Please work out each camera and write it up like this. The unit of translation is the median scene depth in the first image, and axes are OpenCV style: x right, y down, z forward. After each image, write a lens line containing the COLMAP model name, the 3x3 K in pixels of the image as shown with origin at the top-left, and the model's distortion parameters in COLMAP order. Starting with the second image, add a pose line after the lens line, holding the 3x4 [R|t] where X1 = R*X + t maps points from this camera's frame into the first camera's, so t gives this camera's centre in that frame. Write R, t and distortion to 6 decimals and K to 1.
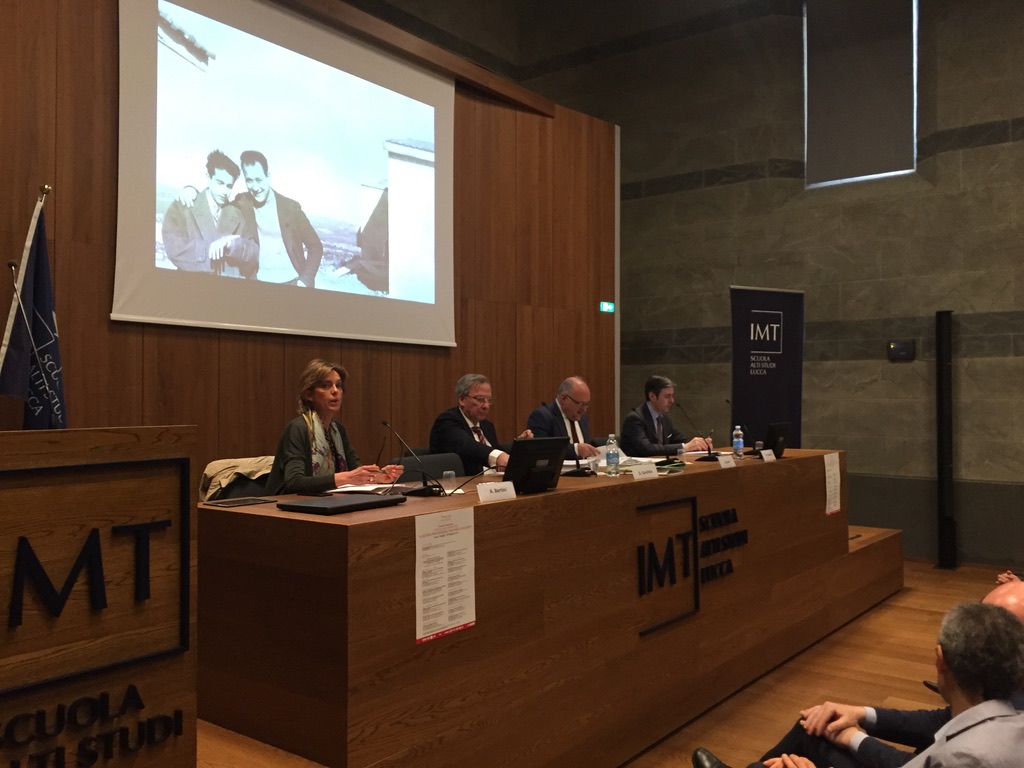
lens RADIAL K [[862.6, 0, 512.0], [0, 862.6, 384.0], [0, 0, 1]] dist [0.087657, -0.130676]
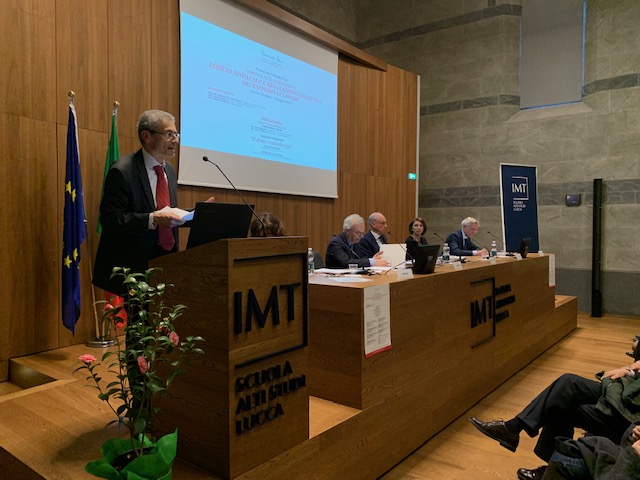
lens RADIAL K [[486.9, 0, 320.0], [0, 486.9, 240.0], [0, 0, 1]] dist [-0.004449, 0.002070]
pose [[0.999963, -0.000073, -0.008575, -0.094019], [0.000435, 0.999108, 0.042222, 0.002283], [0.008564, -0.042224, 0.999071, -0.036772]]
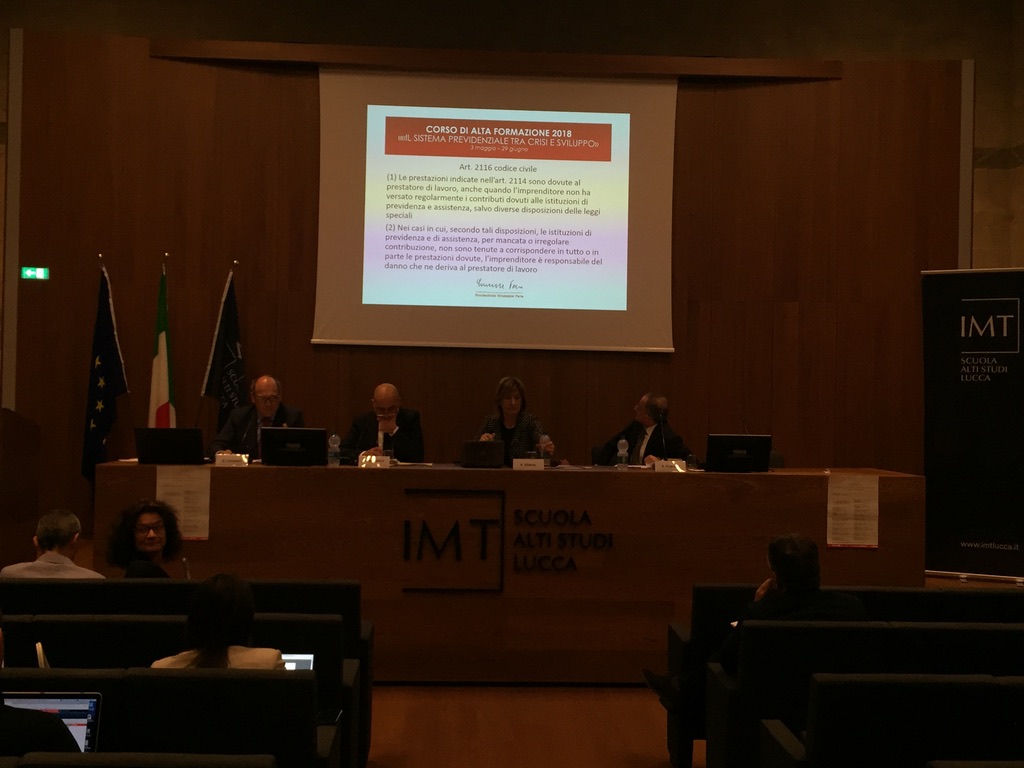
lens RADIAL K [[1202.6, 0, 512.0], [0, 1202.6, 384.0], [0, 0, 1]] dist [-0.025817, -0.016247]
pose [[0.649577, 0.001806, -0.760294, 0.822328], [-0.006256, 0.999976, -0.002970, -0.002838], [0.760270, 0.006685, 0.649573, -0.005043]]
